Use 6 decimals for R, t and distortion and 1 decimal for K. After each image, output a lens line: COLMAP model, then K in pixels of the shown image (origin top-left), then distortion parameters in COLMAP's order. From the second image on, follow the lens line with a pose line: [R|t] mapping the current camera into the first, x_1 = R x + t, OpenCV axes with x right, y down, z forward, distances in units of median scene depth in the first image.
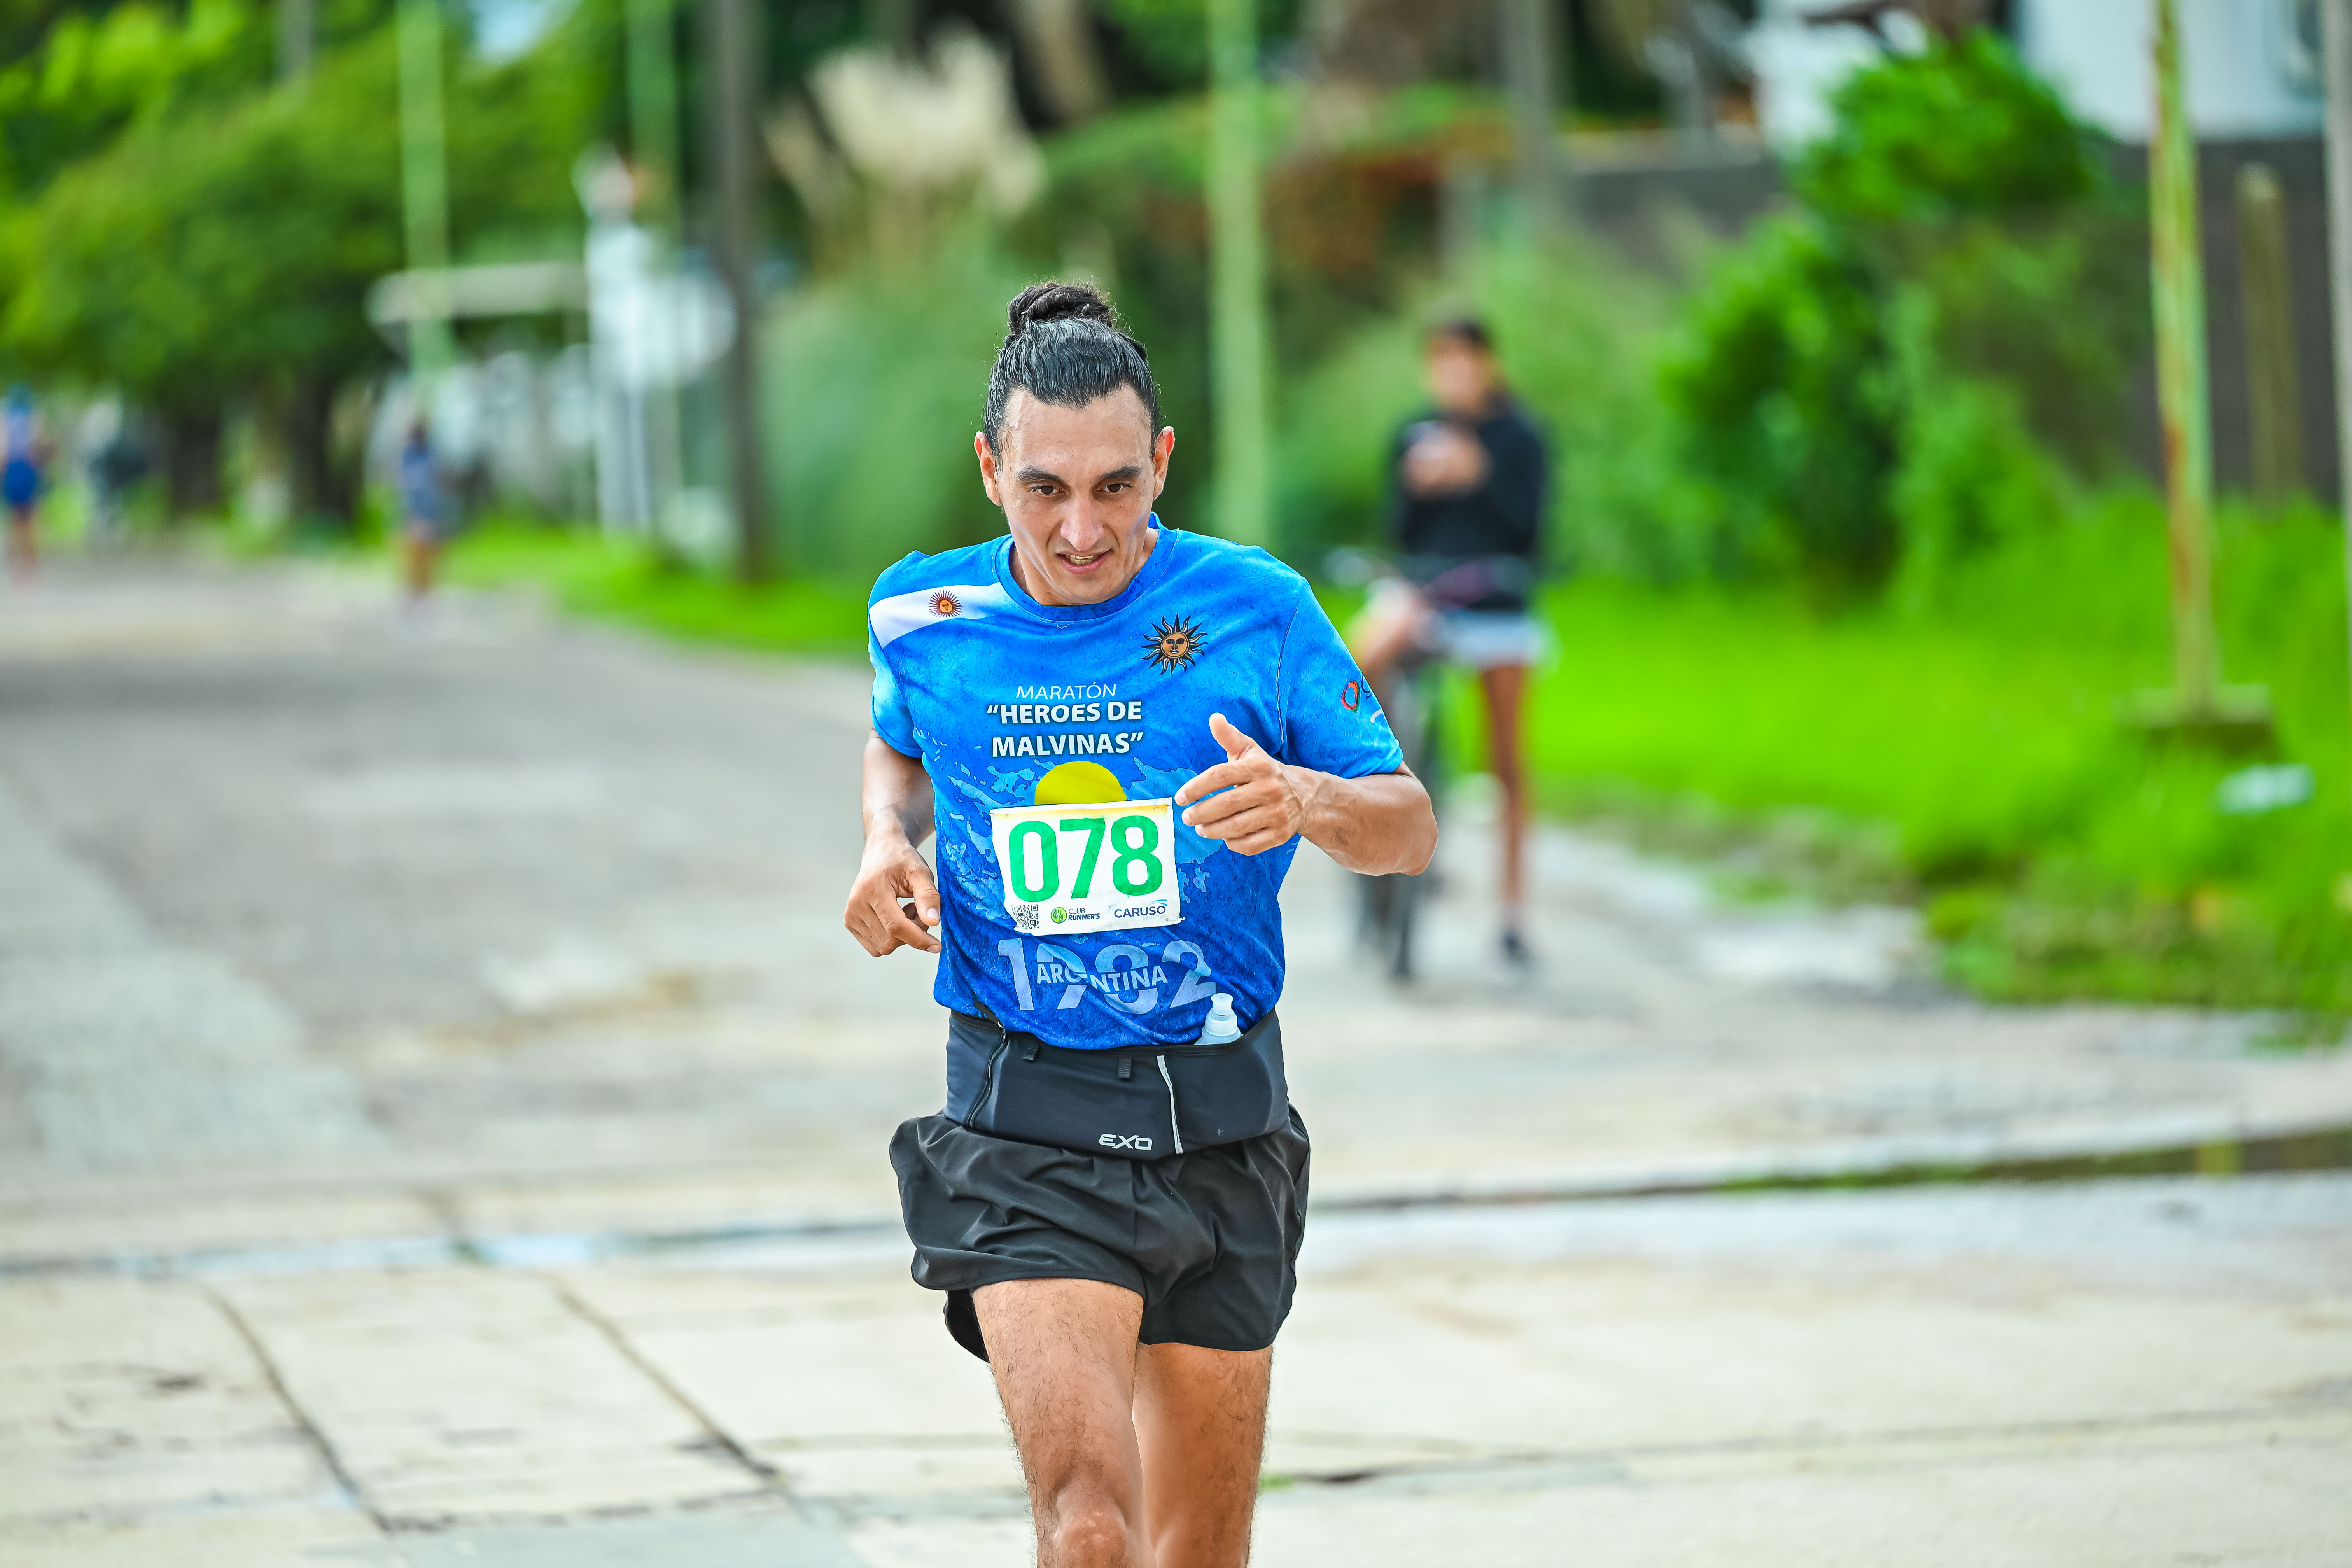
lens RADIAL K [[12866.5, 0, 1176.0], [0, 12866.5, 784.0], [0, 0, 1]] dist [0.240076, 6.310165]
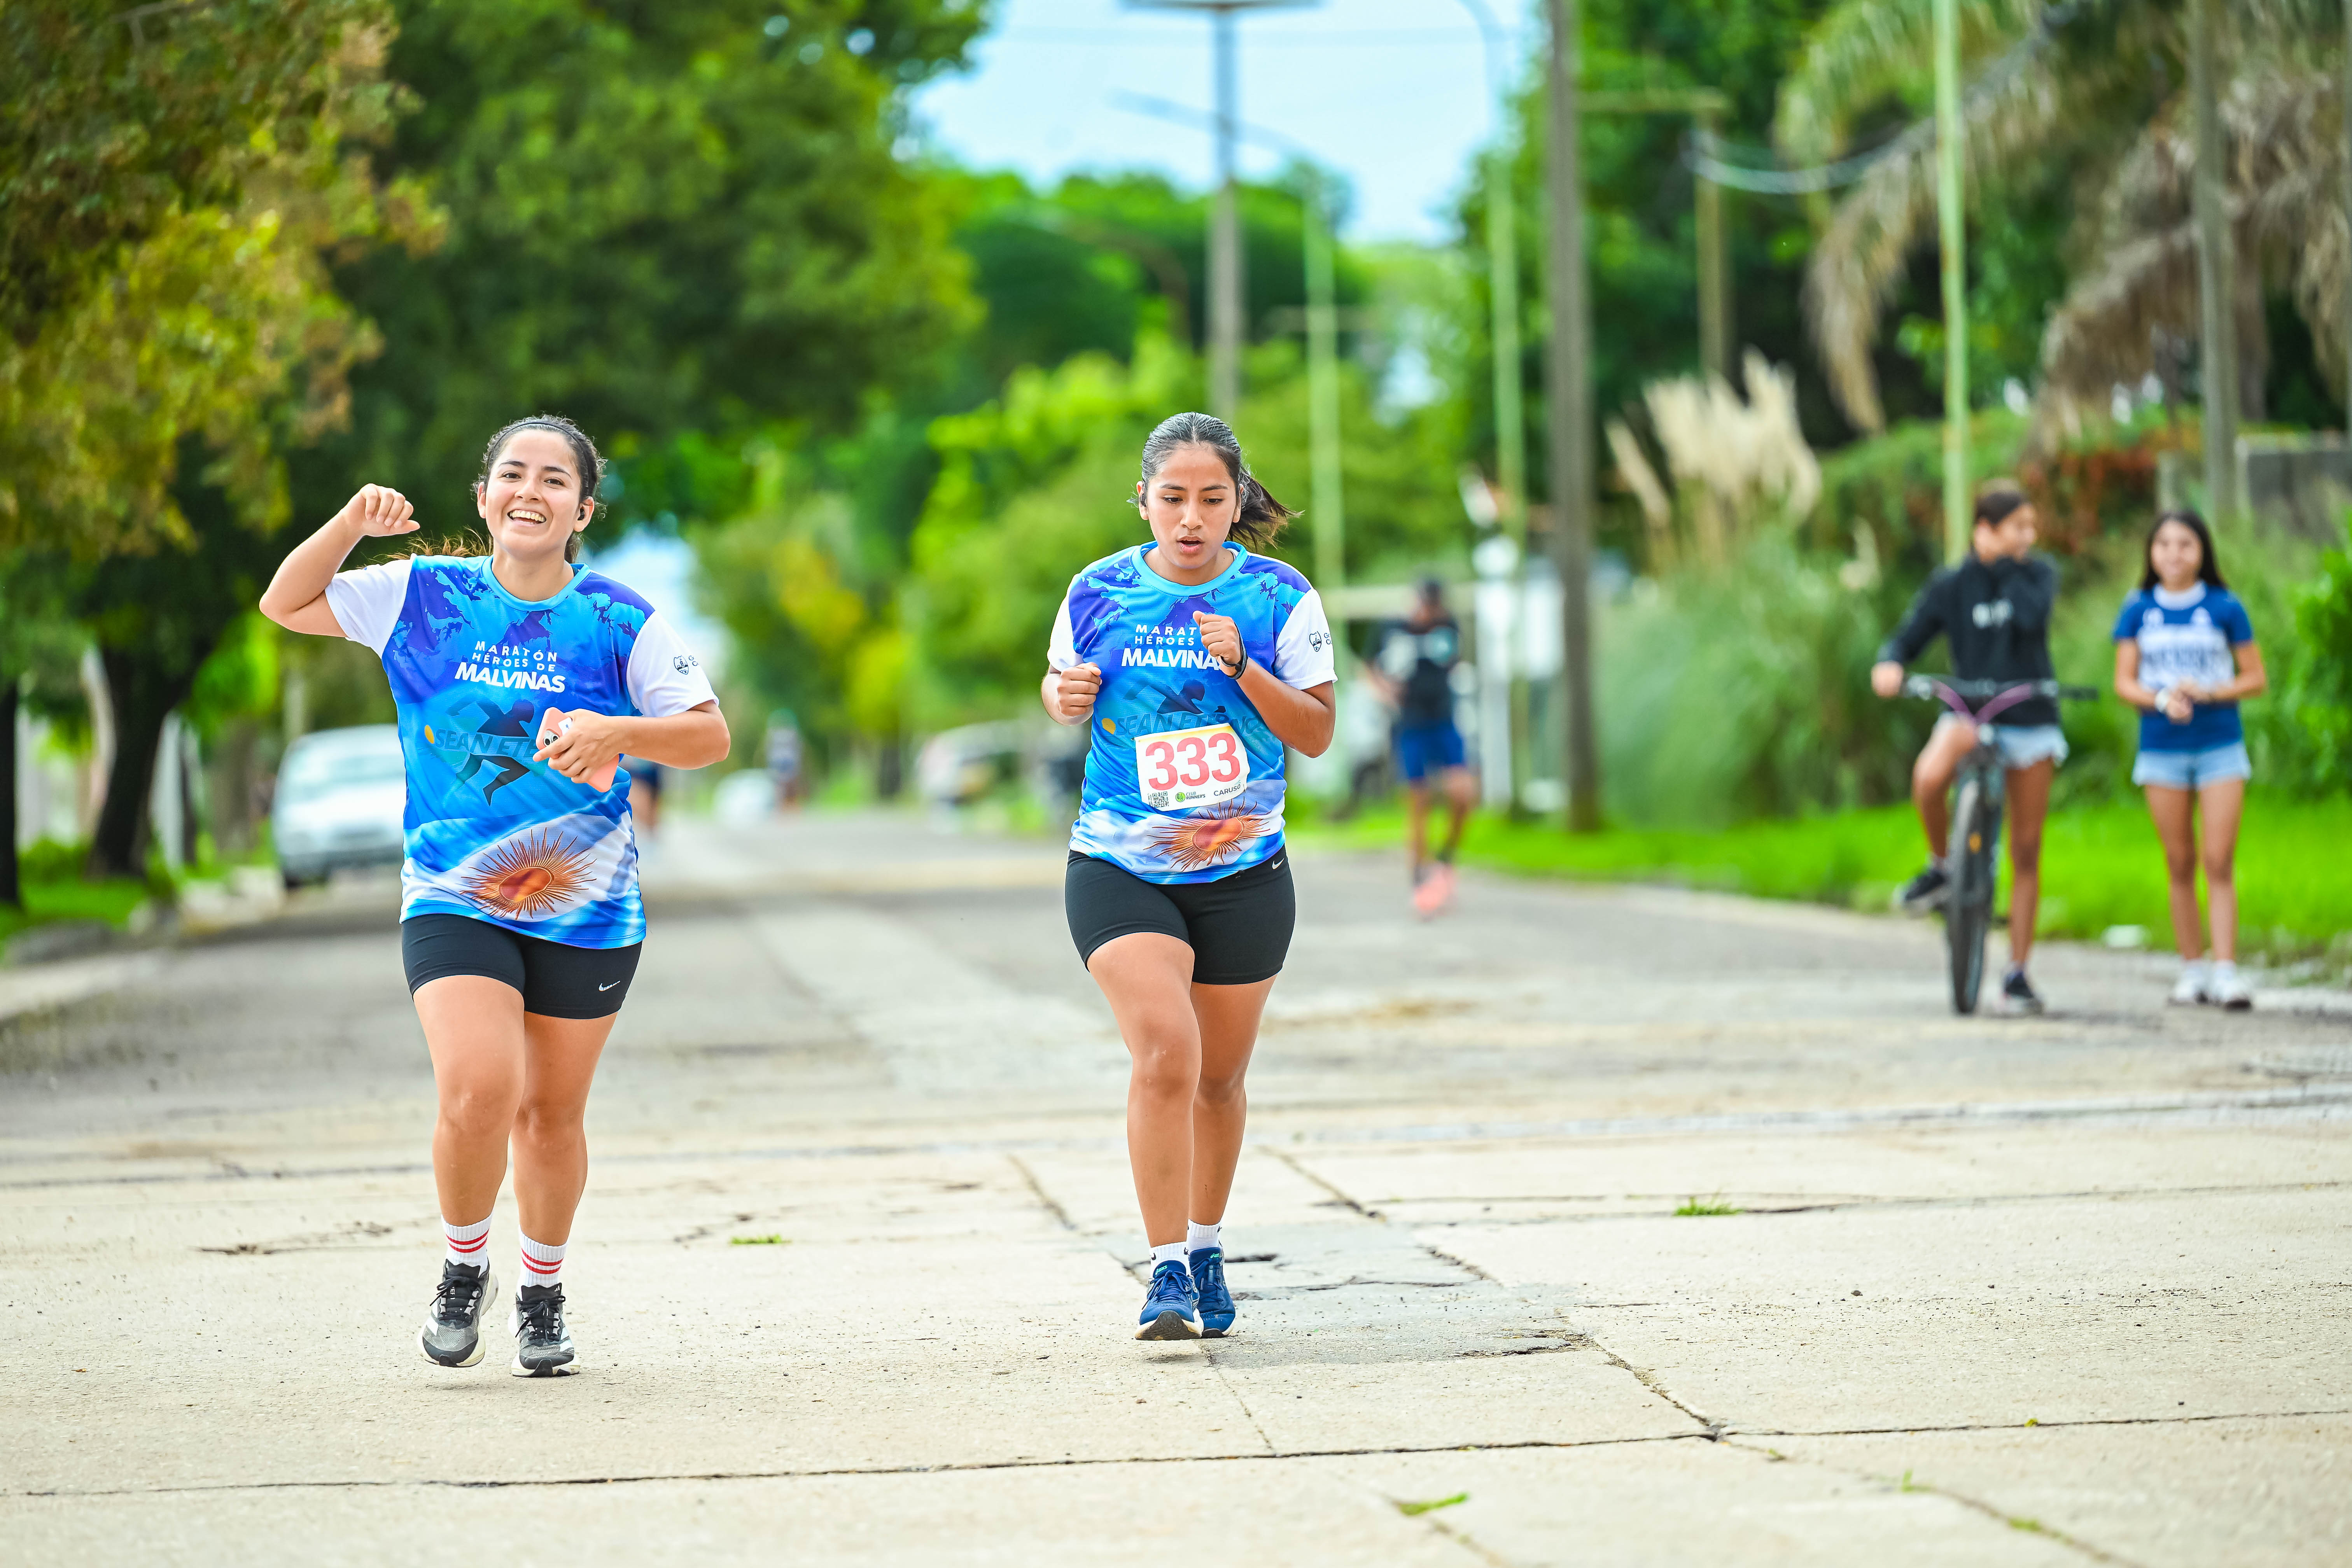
lens RADIAL K [[12155.6, 0, 1176.0], [0, 12155.6, 784.0], [0, 0, 1]] dist [0.106614, 9.276259]
pose [[0.996716, 0.016929, -0.079192, 0.018405], [-0.019743, 0.999196, -0.034886, 0.020201], [0.078537, 0.036335, 0.996249, -0.107748]]
